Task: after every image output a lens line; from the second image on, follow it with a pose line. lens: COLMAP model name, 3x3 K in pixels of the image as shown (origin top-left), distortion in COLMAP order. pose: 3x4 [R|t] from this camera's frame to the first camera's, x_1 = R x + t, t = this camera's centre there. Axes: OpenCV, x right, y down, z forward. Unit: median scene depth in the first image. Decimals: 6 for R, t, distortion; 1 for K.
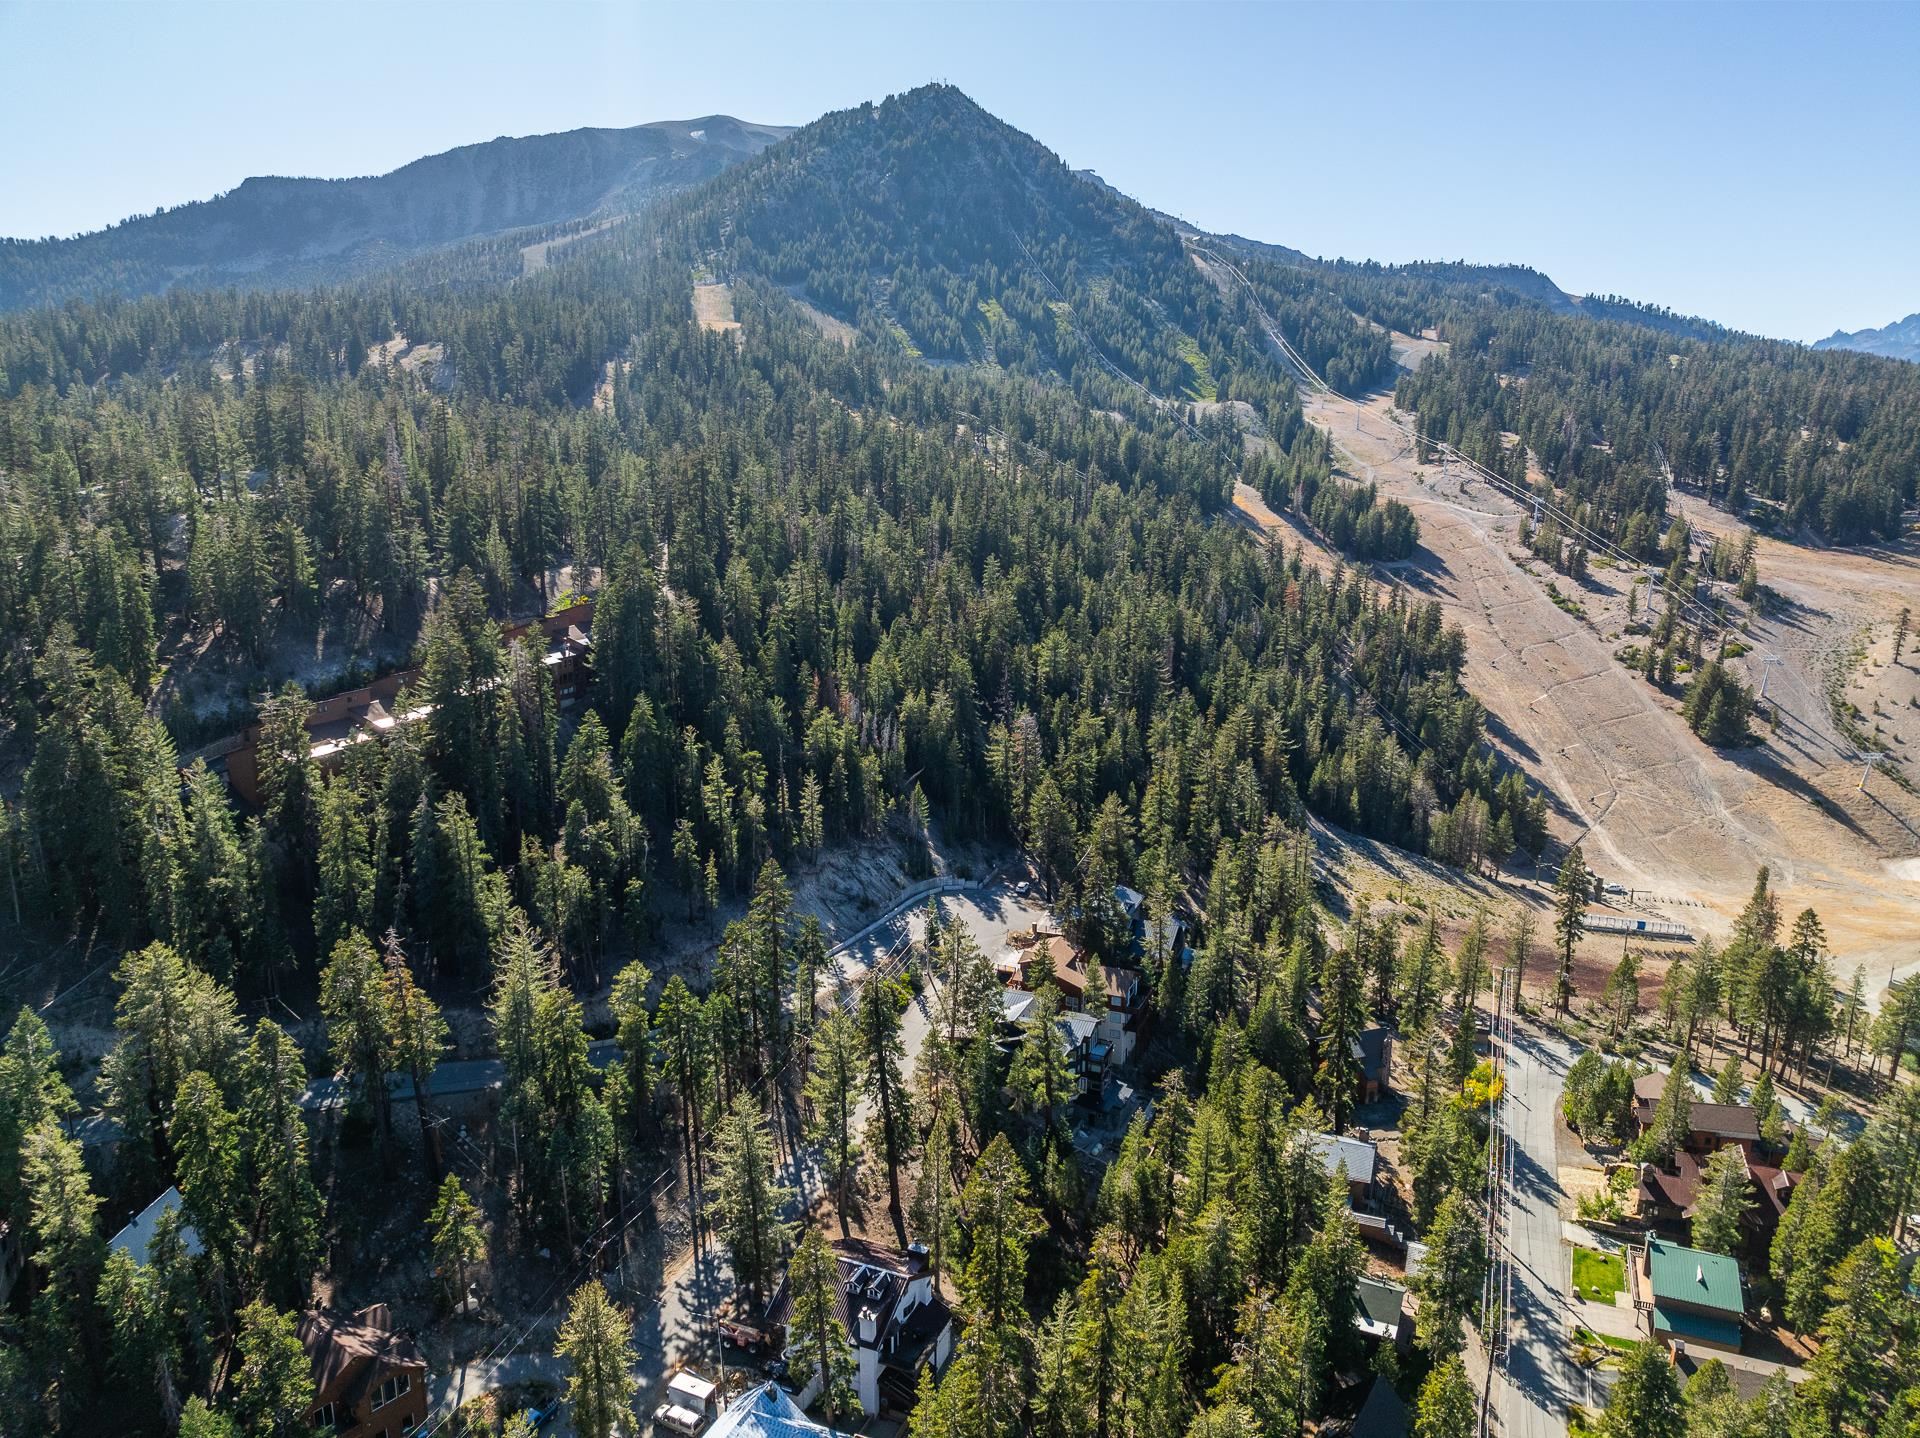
lens RADIAL K [[1339.7, 0, 963.3], [0, 1339.7, 722.2], [0, 0, 1]] dist [-0.054181, 0.023265]
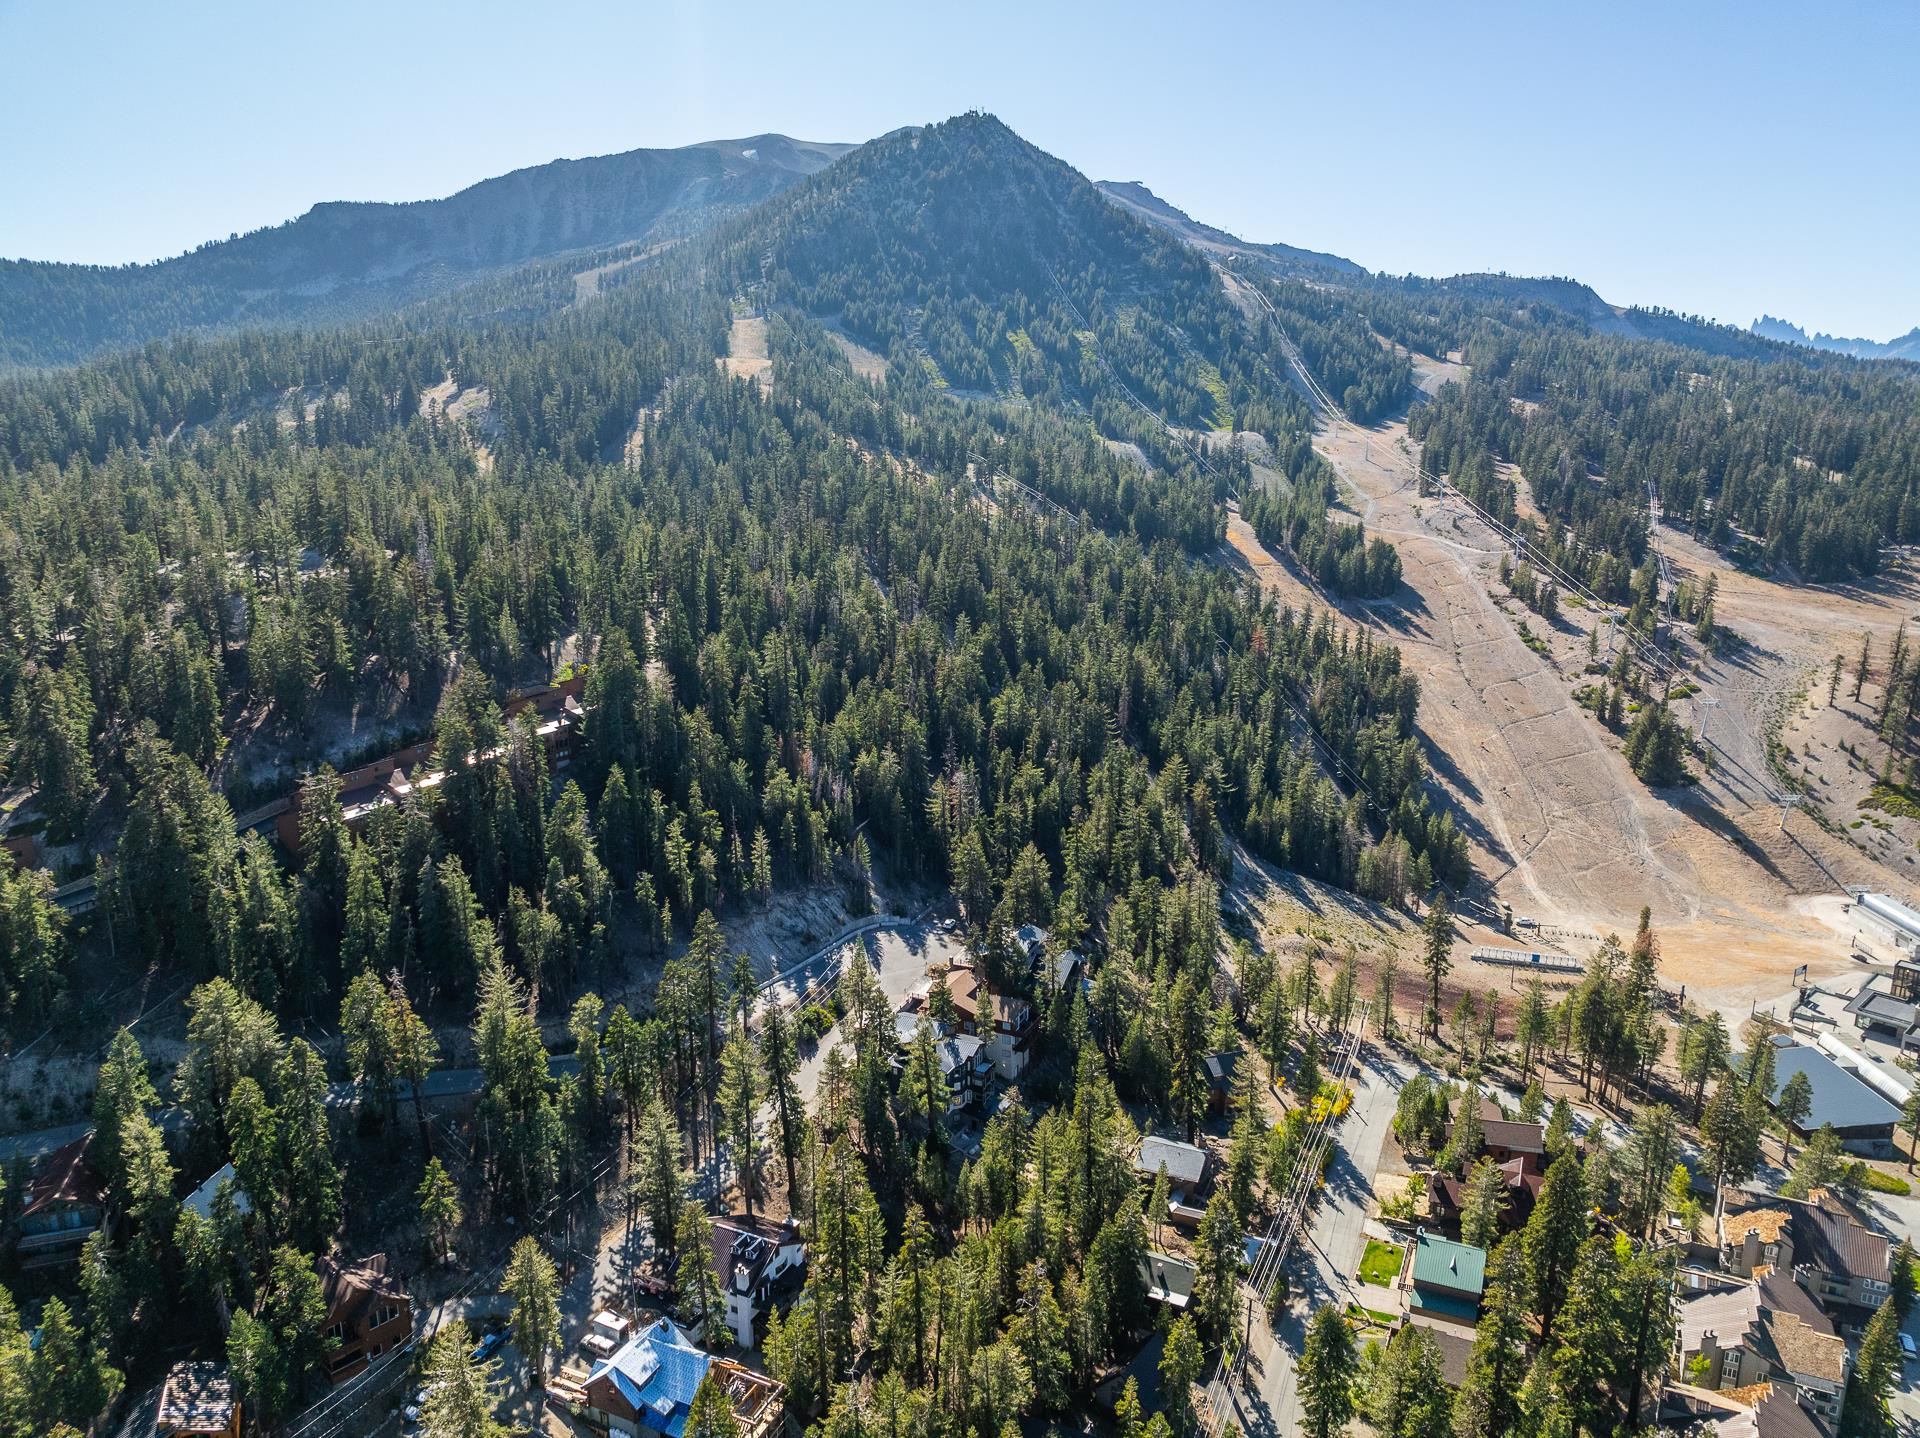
lens RADIAL K [[1339.7, 0, 960.7], [0, 1339.7, 720.7], [0, 0, 1]] dist [-0.054181, 0.023265]
pose [[0.999049, 0.003922, -0.043417, 0.081201], [-0.004071, 0.999986, -0.003349, -0.038699], [0.043403, 0.003523, 0.999051, -0.125275]]
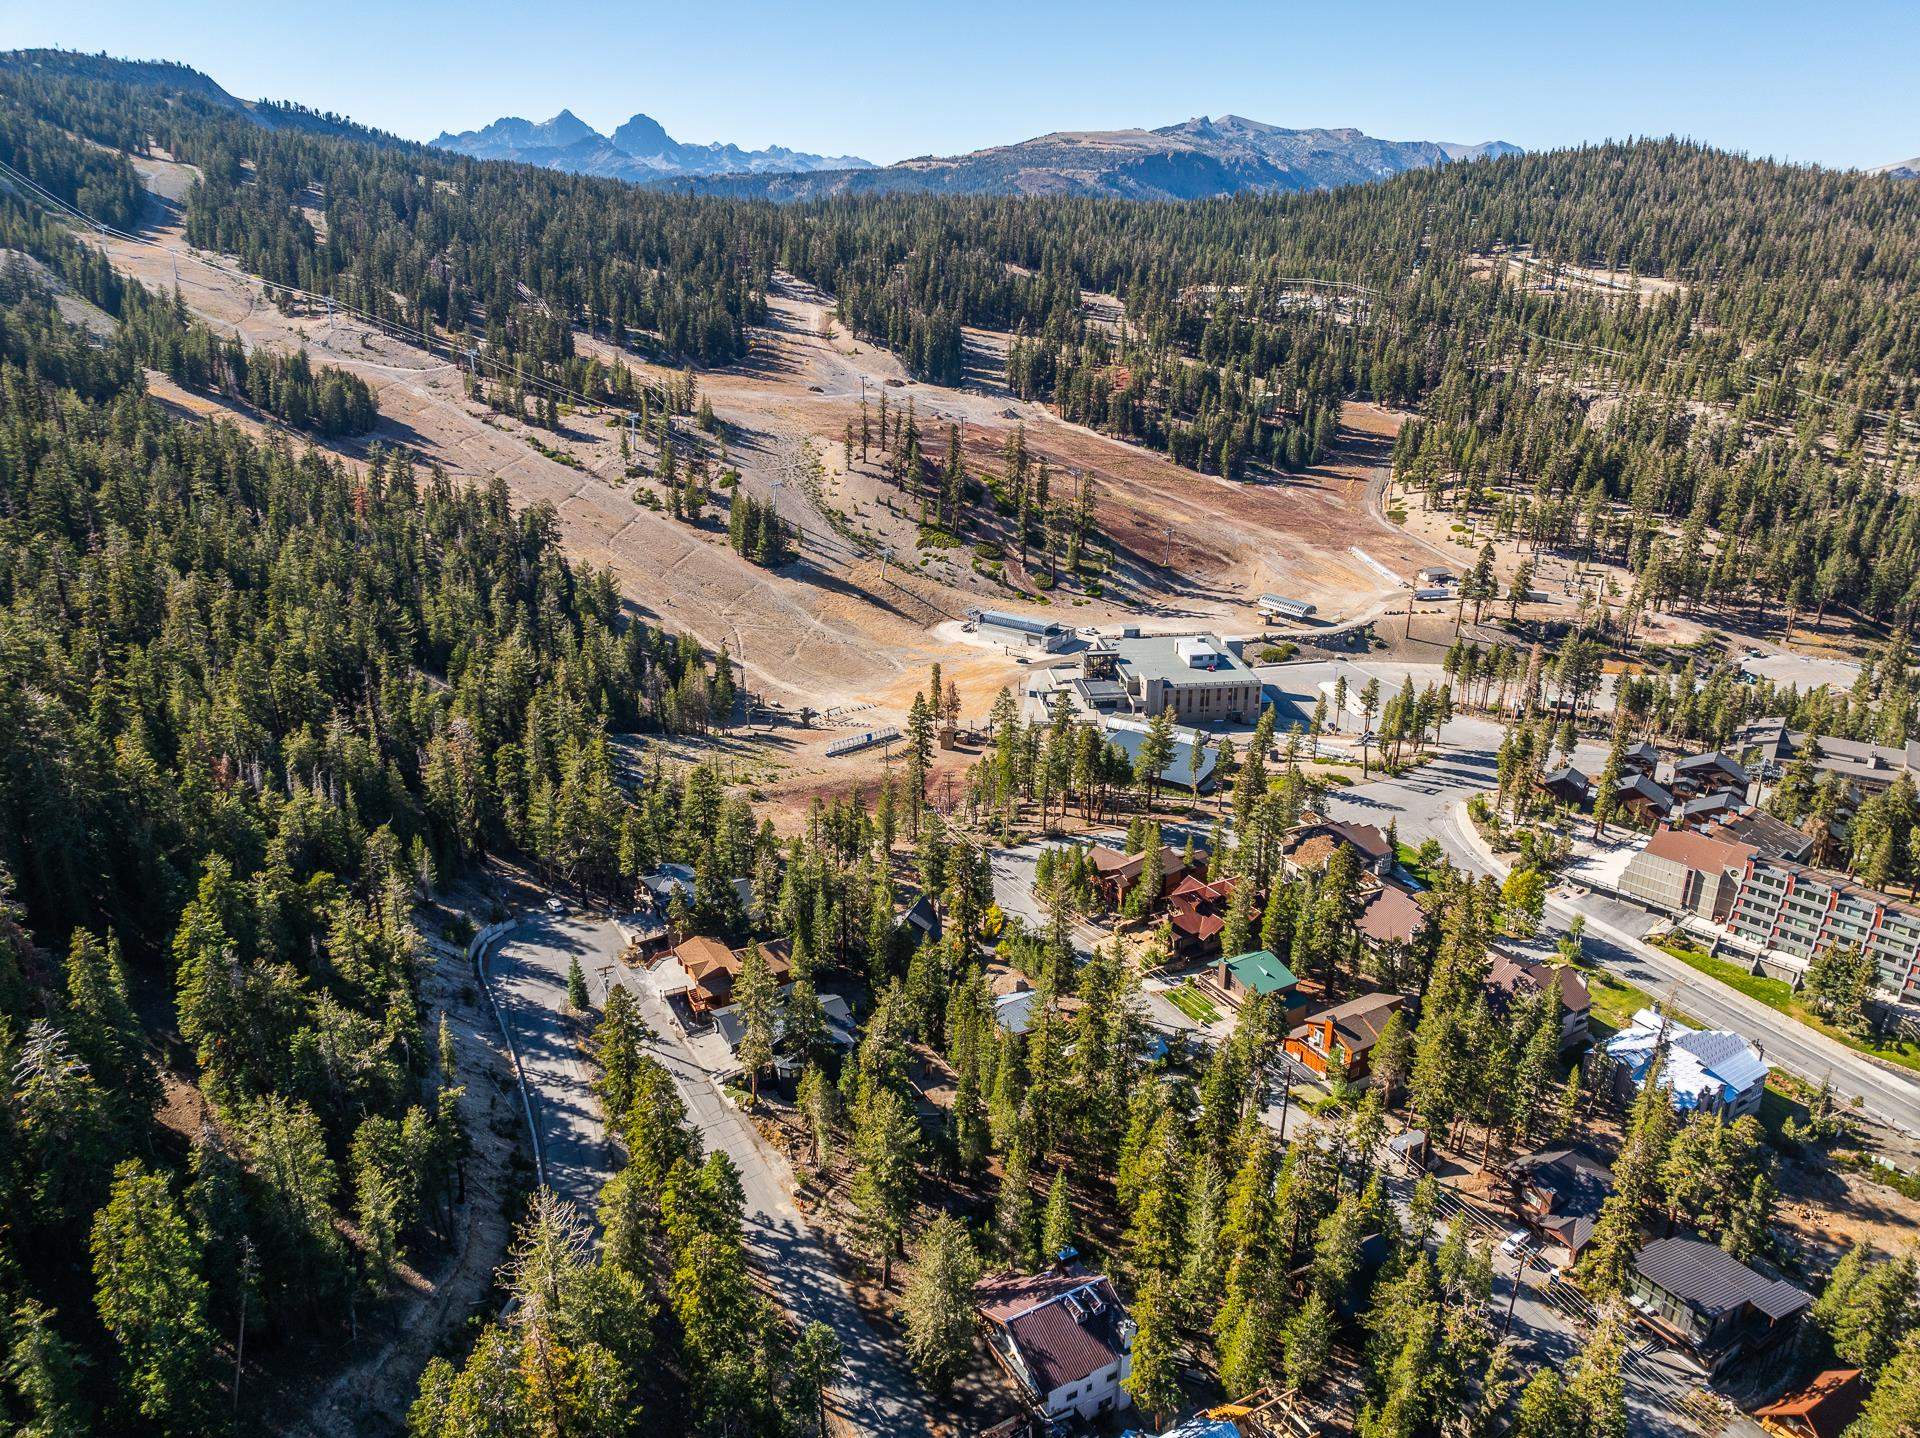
lens RADIAL K [[1339.7, 0, 956.4], [0, 1339.7, 718.5], [0, 0, 1]] dist [-0.054181, 0.023265]
pose [[0.608512, -0.285720, 0.740322, -0.324923], [0.183430, 0.958310, 0.219079, -0.112129], [-0.772053, 0.002485, 0.635553, 0.174486]]
